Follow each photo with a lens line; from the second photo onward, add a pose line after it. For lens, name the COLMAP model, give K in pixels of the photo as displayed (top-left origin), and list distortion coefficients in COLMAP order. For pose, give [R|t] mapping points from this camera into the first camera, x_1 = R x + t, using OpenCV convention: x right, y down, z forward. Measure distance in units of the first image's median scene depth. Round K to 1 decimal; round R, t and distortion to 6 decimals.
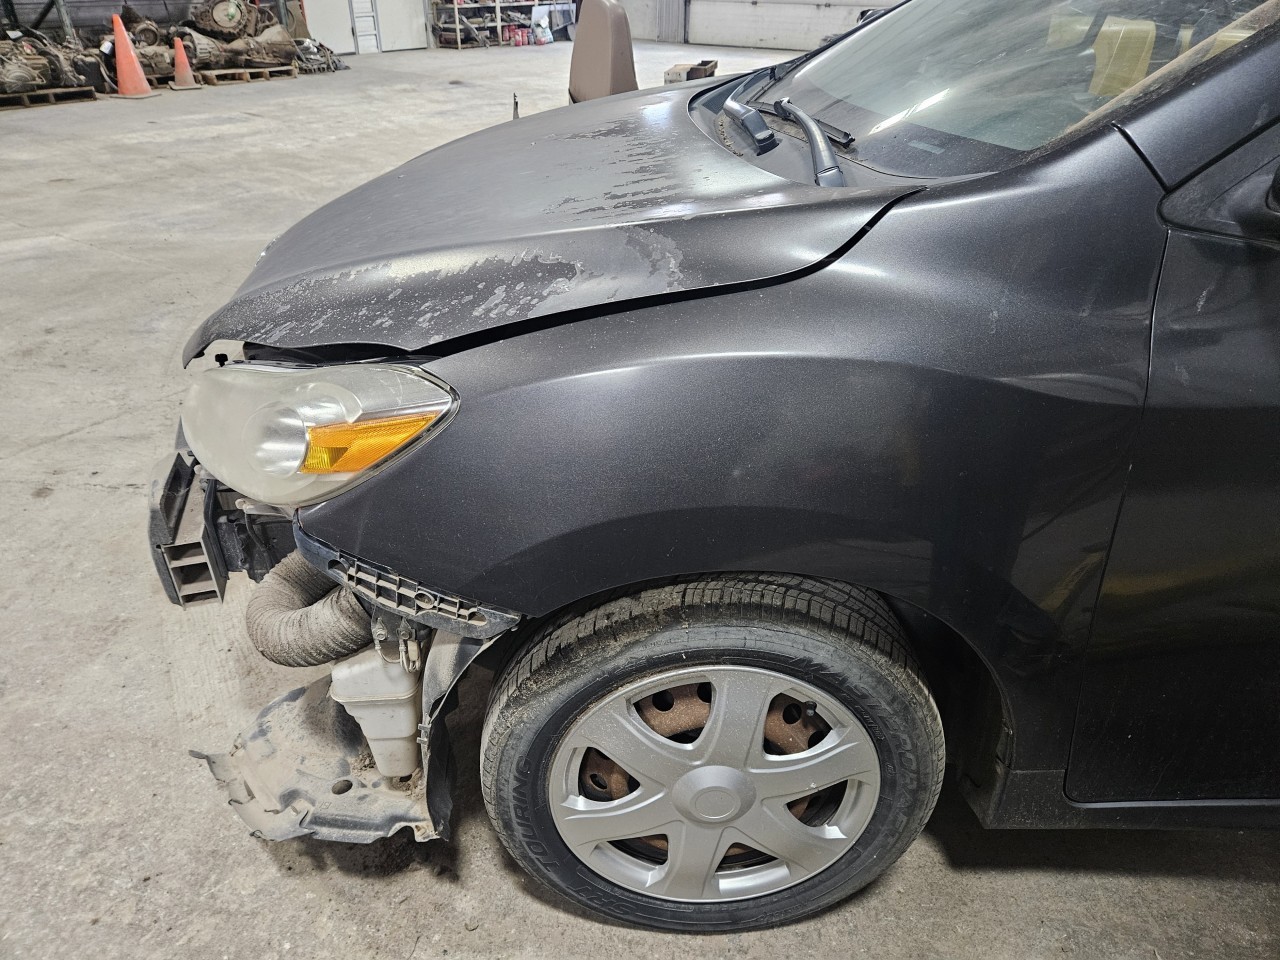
lens RADIAL K [[855.4, 0, 640.0], [0, 855.4, 480.0], [0, 0, 1]] dist [0.105040, -0.076533]
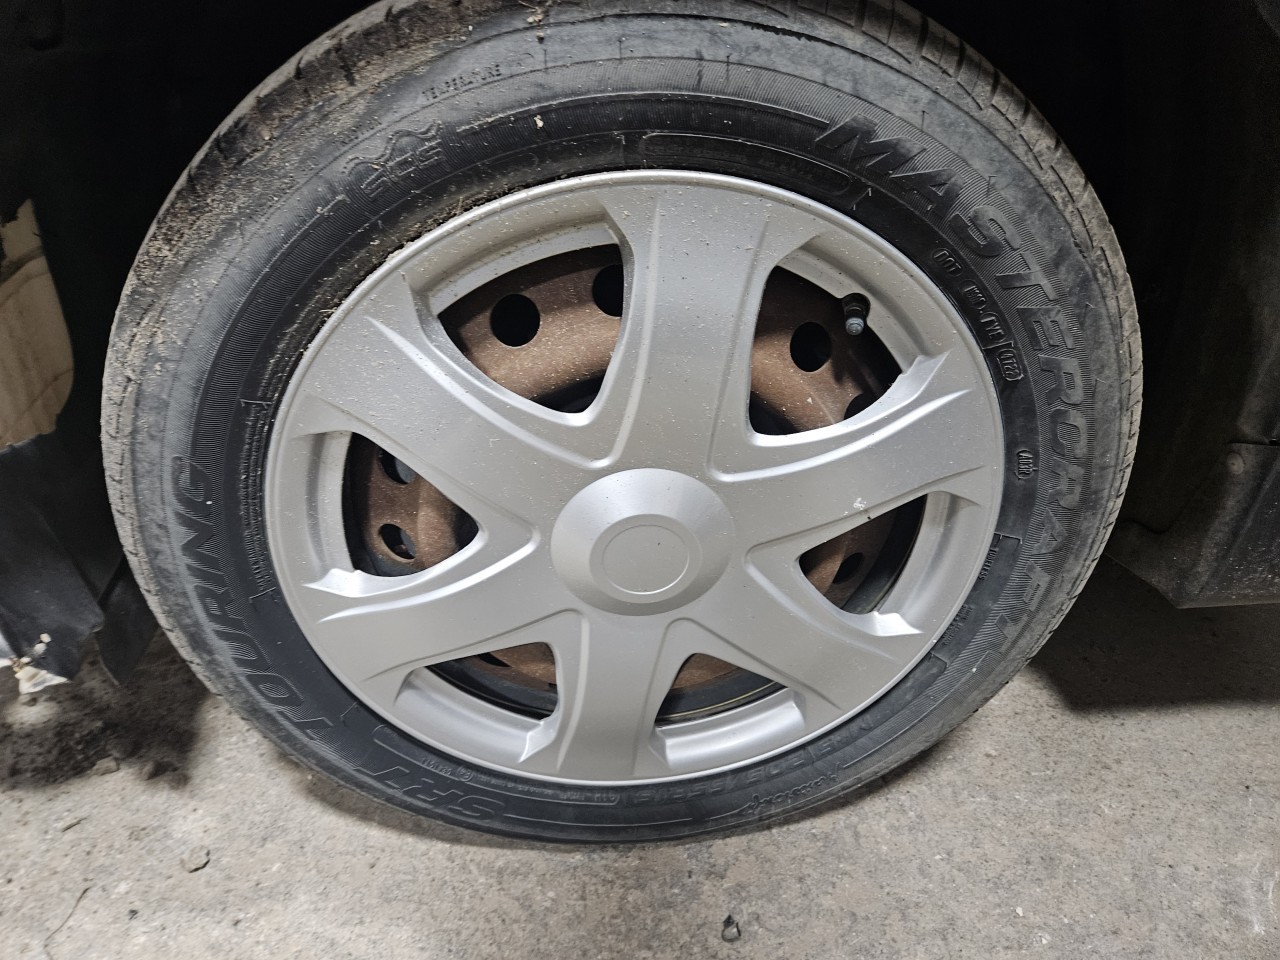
lens RADIAL K [[895.4, 0, 631.3], [0, 895.4, 448.8], [0, 0, 1]] dist [0.077368, -0.063258]
pose [[0.998098, -0.041876, 0.045231, 0.054449], [0.040251, 0.998531, 0.036271, 0.270118], [-0.046683, -0.034382, 0.998318, 0.483039]]
